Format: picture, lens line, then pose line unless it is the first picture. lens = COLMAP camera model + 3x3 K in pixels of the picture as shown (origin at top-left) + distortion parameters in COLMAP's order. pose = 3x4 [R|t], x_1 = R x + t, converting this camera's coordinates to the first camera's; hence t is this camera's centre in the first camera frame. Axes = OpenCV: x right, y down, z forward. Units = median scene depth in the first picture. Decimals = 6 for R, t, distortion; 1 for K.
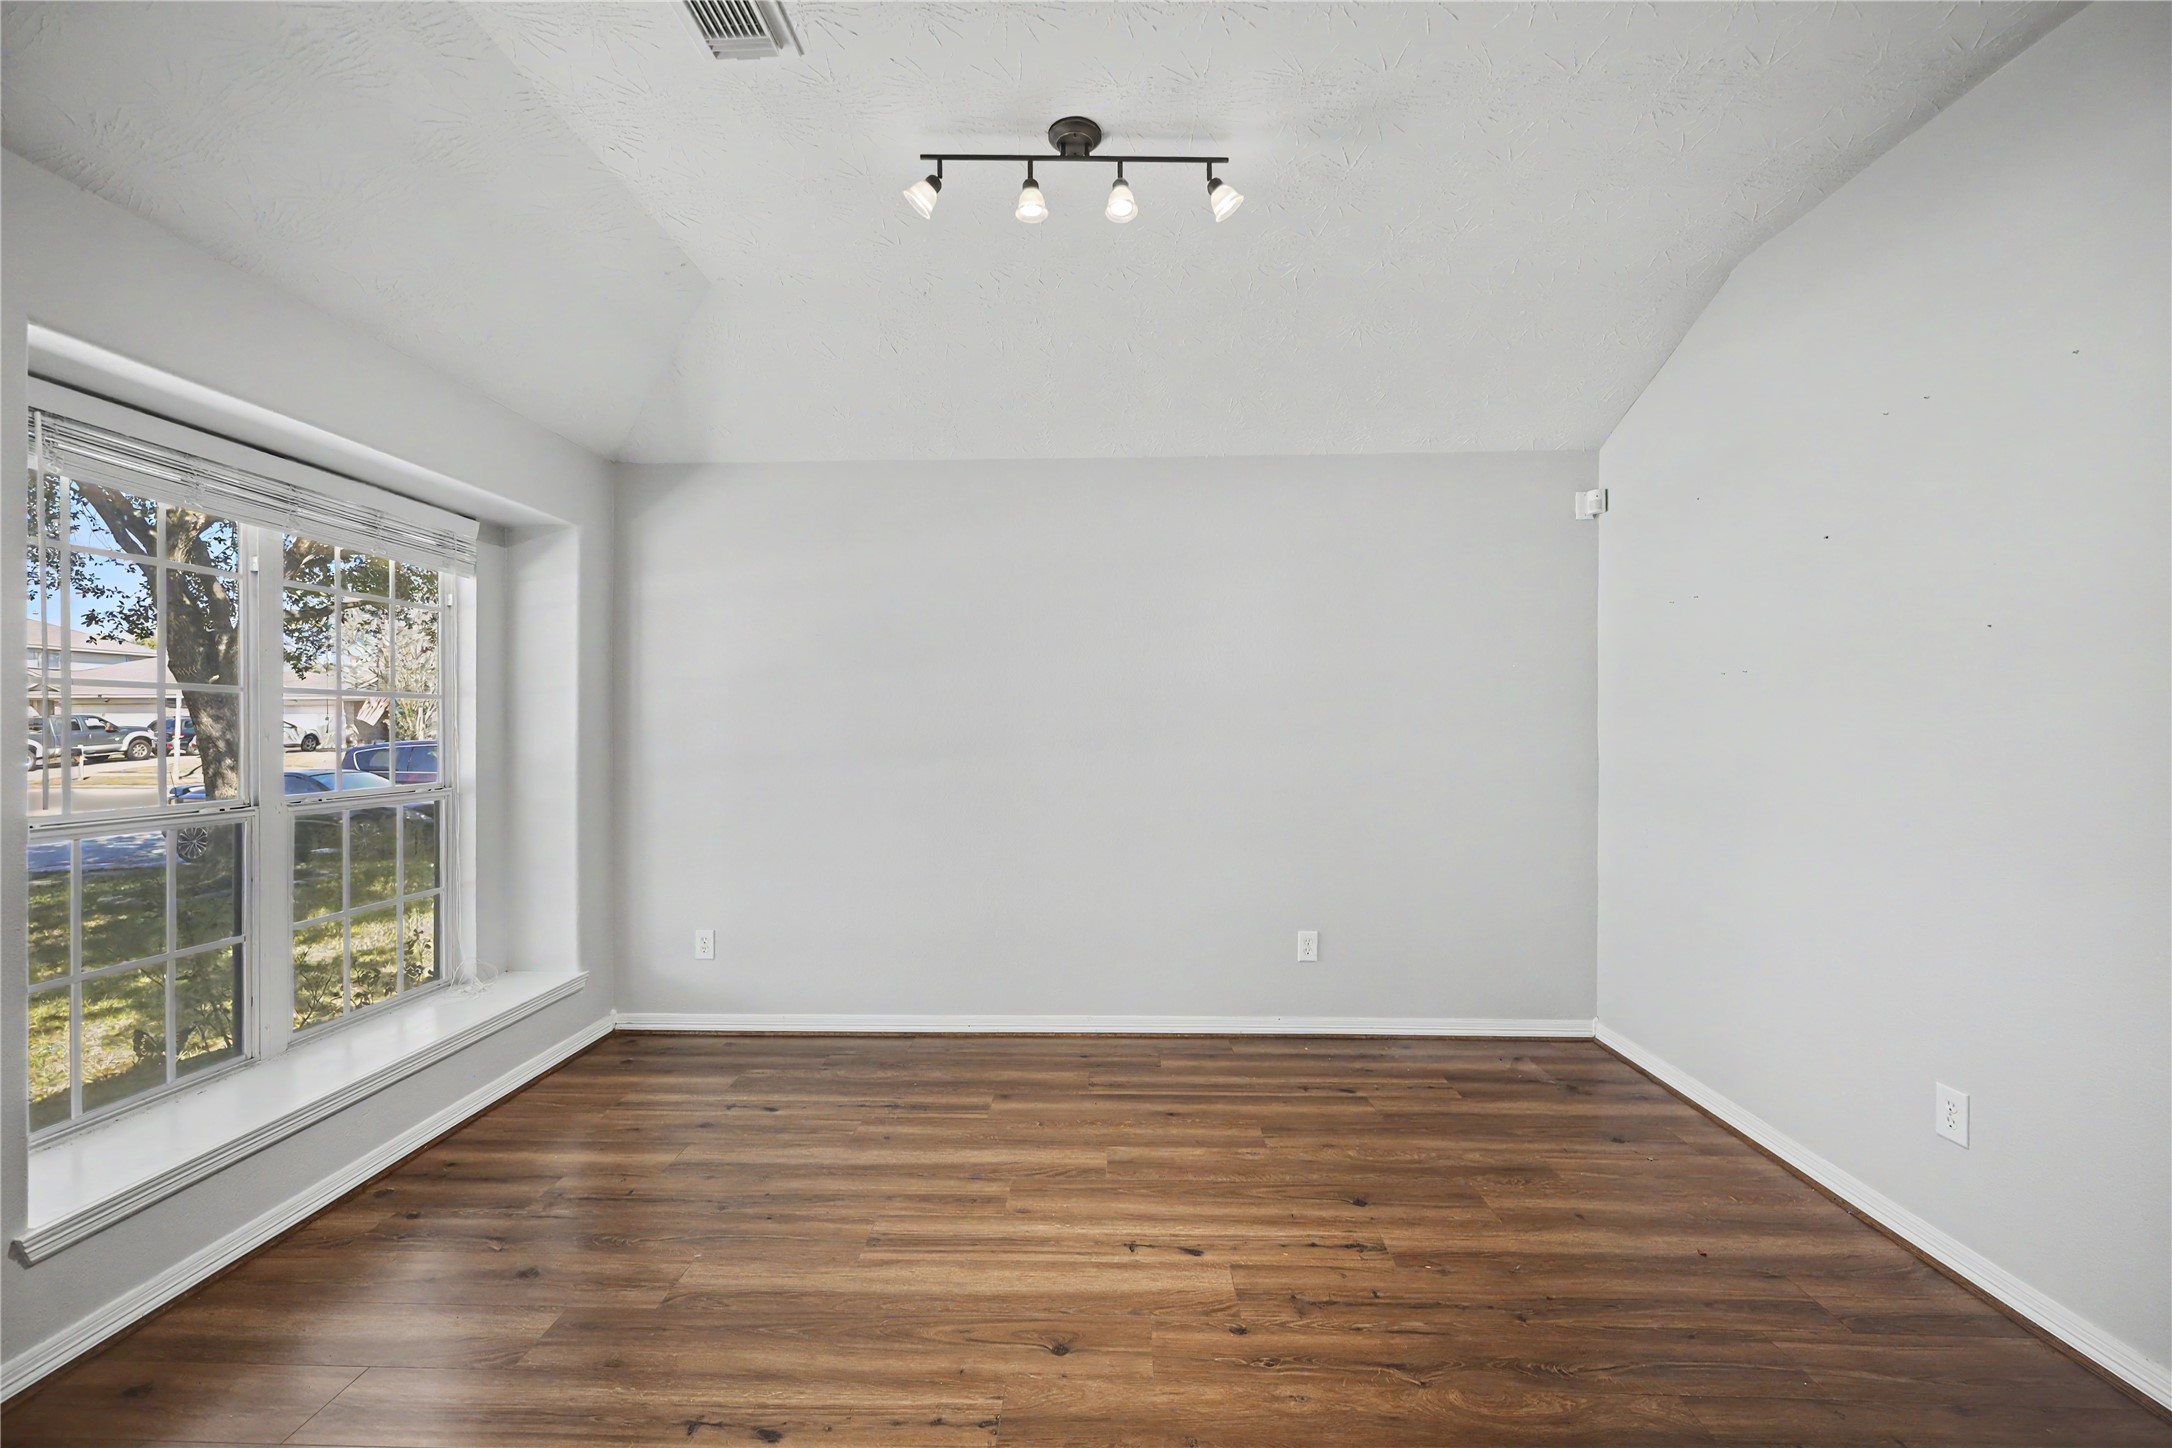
lens RADIAL K [[890.2, 0, 1068.4], [0, 890.2, 726.4], [0, 0, 1]] dist [-0.003385, 0.000692]
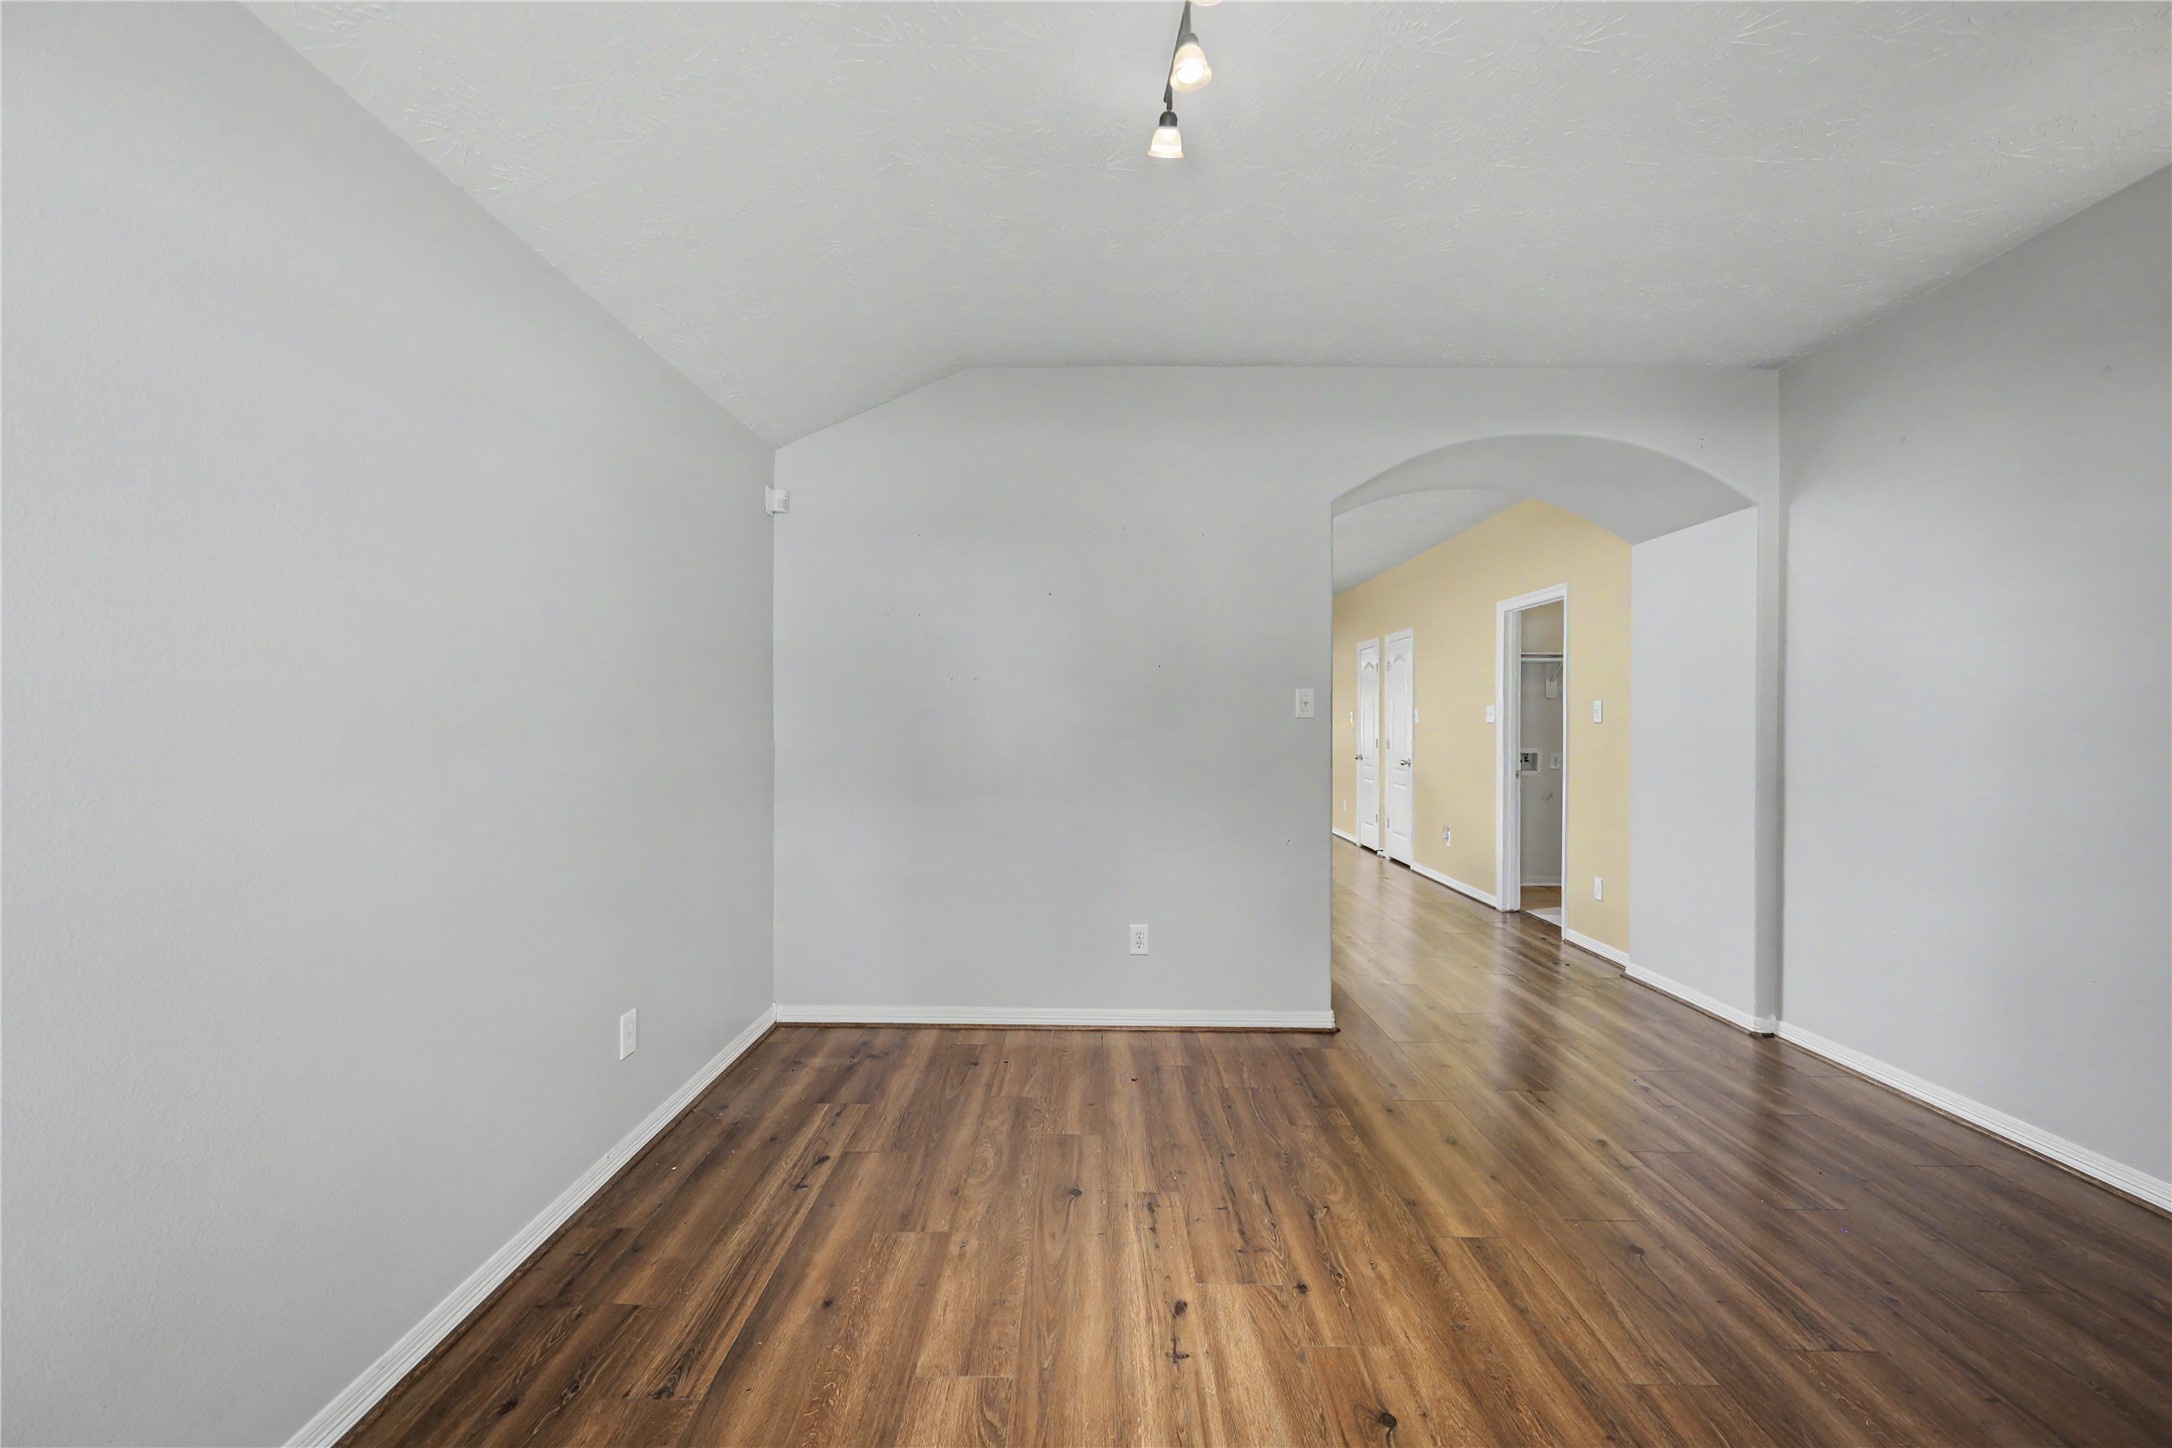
lens RADIAL K [[890.2, 0, 1090.9], [0, 890.2, 724.1], [0, 0, 1]] dist [-0.003385, 0.000692]
pose [[-0.036877, -0.000351, 0.999320, -0.669471], [-0.002034, 0.999998, 0.000276, 0.006042], [-0.999318, -0.002023, -0.036878, 1.007895]]
